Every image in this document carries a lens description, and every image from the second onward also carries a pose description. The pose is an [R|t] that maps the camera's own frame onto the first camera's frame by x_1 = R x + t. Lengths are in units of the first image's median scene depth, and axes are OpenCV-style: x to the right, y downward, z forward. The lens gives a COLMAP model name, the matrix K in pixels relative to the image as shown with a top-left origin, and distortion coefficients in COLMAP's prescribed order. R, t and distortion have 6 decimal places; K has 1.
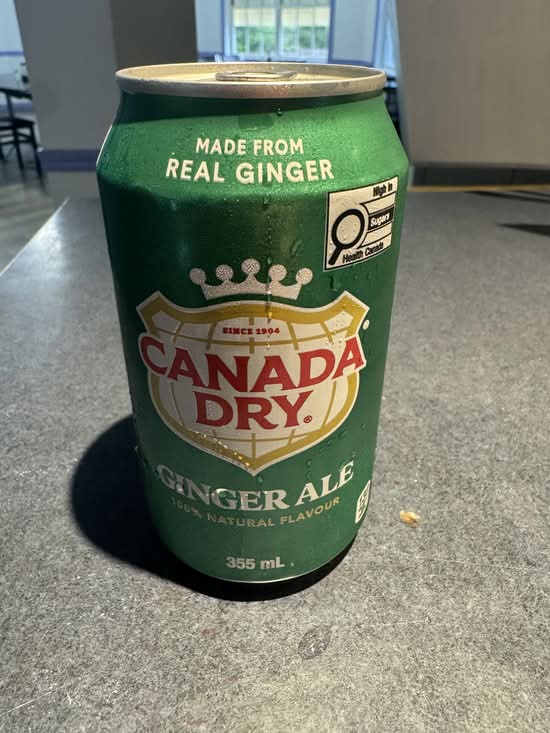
lens RADIAL K [[506.3, 0, 278.8], [0, 506.3, 364.5], [0, 0, 1]] dist [-0.003365, -0.000560]
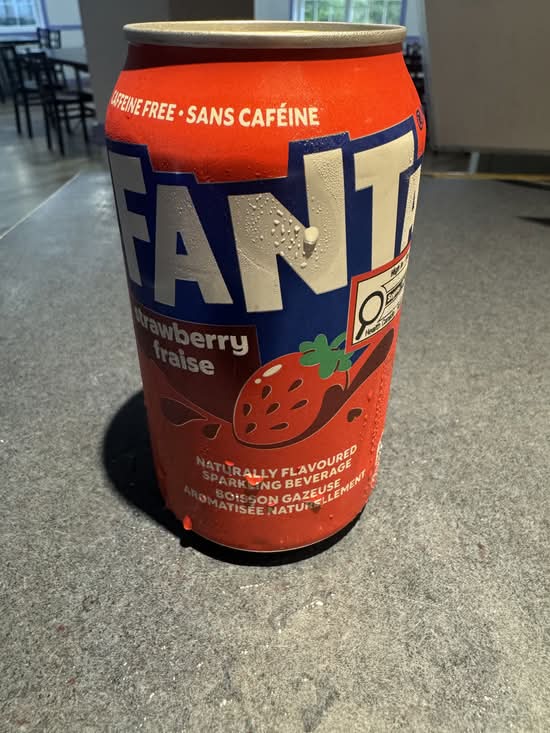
lens RADIAL K [[506.3, 0, 269.8], [0, 506.3, 366.5], [0, 0, 1]] dist [-0.003365, -0.000560]
pose [[0.991763, 0.074318, -0.104325, 0.214031], [-0.070364, 0.996675, 0.041084, -0.027016], [0.107032, -0.033405, 0.993694, 0.065264]]
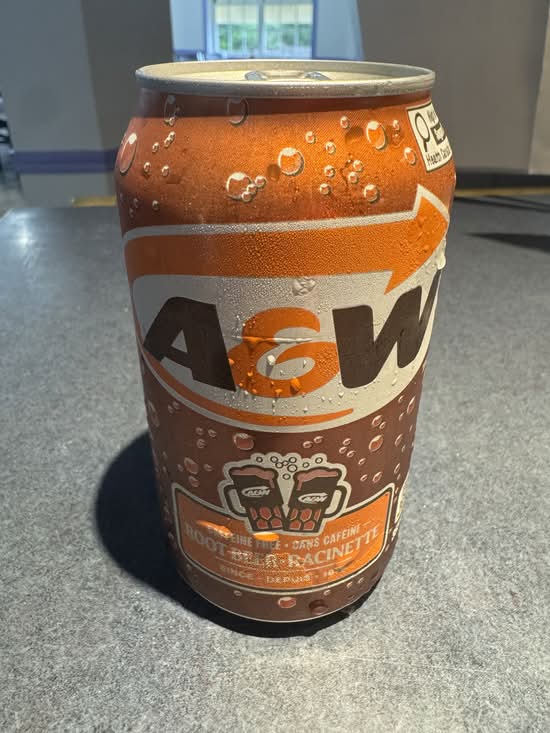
lens RADIAL K [[506.3, 0, 276.4], [0, 506.3, 369.1], [0, 0, 1]] dist [-0.003365, -0.000560]
pose [[0.999726, -0.014311, 0.018541, 0.120612], [0.014130, 0.999852, 0.009860, -0.083438], [-0.018679, -0.009595, 0.999779, 0.130639]]
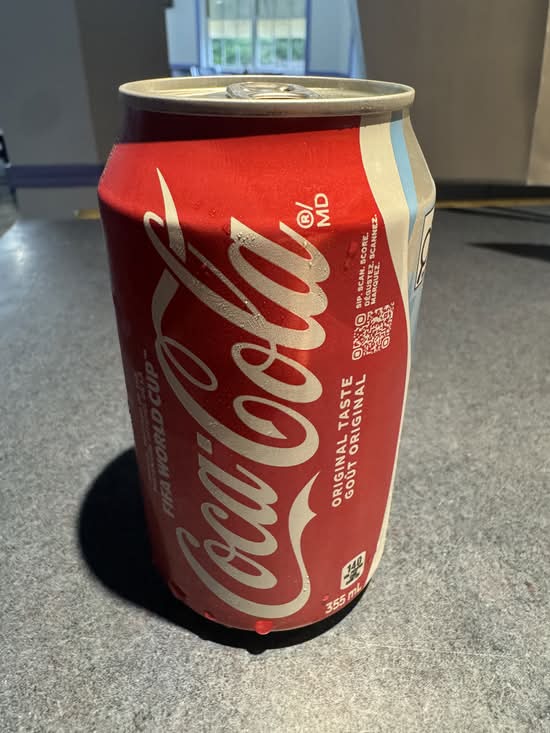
lens RADIAL K [[506.3, 0, 278.7], [0, 506.3, 379.0], [0, 0, 1]] dist [-0.003365, -0.000560]
pose [[0.999263, -0.022344, 0.031217, 0.078204], [0.022231, 0.999745, 0.003972, -0.067522], [-0.031298, -0.003275, 0.999505, 0.102694]]
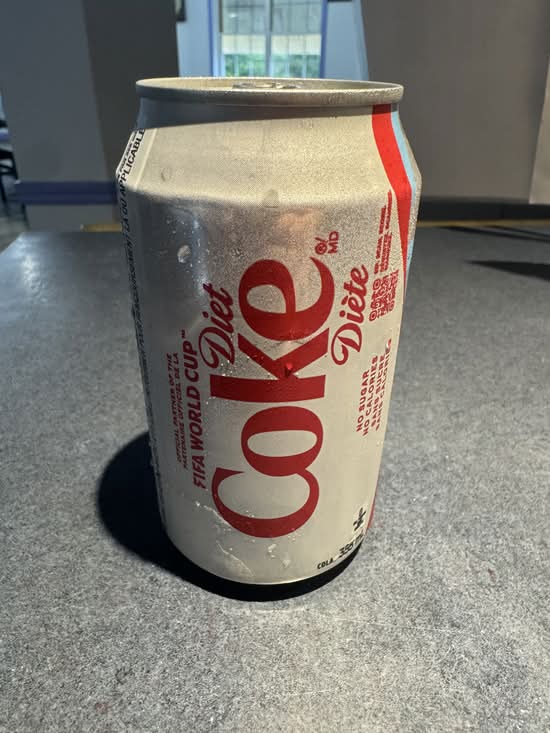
lens RADIAL K [[508.4, 0, 279.0], [0, 508.4, 416.8], [0, 0, 1]] dist [-0.002313, -0.001676]
pose [[0.999859, -0.003614, 0.016425, 0.119193], [0.003113, 0.999533, 0.030396, -0.020534], [-0.016527, -0.030341, 0.999403, 0.050648]]
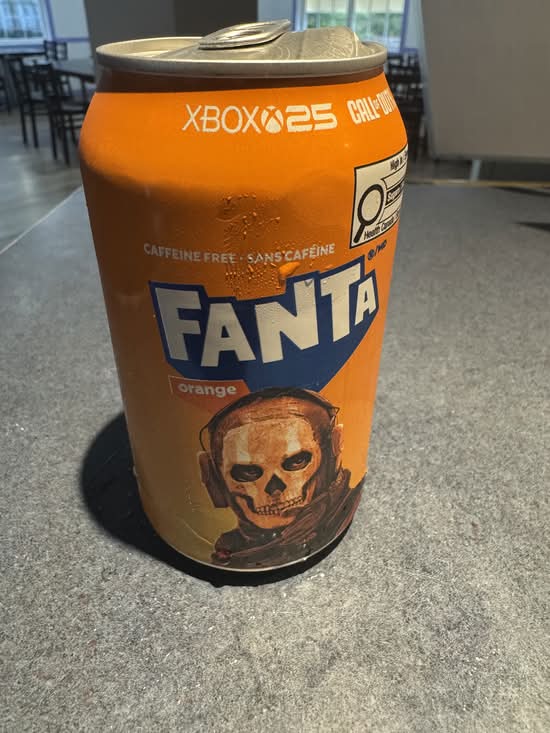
lens RADIAL K [[506.3, 0, 270.6], [0, 506.3, 363.0], [0, 0, 1]] dist [-0.003365, -0.000560]
pose [[0.991302, 0.072938, -0.109548, 0.216470], [-0.071182, 0.997266, 0.019856, 0.000641], [0.110697, -0.011885, 0.993783, 0.008993]]
